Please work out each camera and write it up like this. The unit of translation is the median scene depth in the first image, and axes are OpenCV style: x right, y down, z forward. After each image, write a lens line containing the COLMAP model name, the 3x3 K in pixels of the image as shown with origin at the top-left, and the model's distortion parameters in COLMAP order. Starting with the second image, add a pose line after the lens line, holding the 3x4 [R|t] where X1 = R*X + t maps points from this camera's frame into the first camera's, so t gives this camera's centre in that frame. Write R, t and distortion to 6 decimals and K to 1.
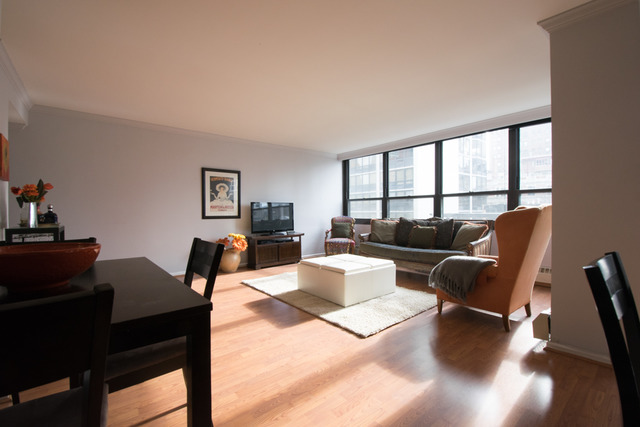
lens RADIAL K [[280.5, 0, 320.0], [0, 280.5, 213.5], [0, 0, 1]] dist [-0.000134, -0.000399]
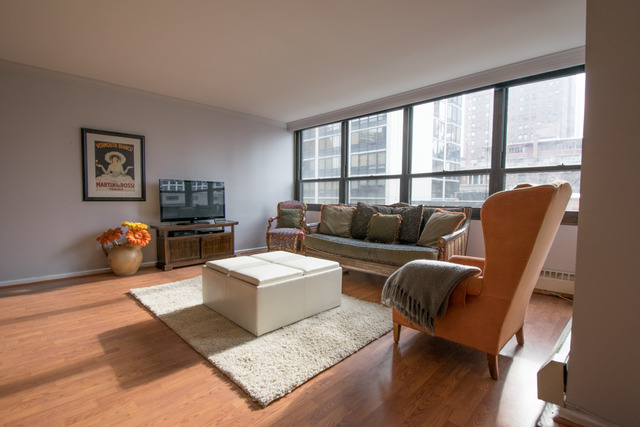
lens RADIAL K [[301.1, 0, 320.0], [0, 301.1, 213.5], [0, 0, 1]] dist [0.013424, -0.019000]
pose [[0.994321, 0.008868, 0.106050, 0.094326], [-0.013711, 0.998892, 0.045028, 0.008264], [-0.105534, -0.046227, 0.993341, 0.179803]]
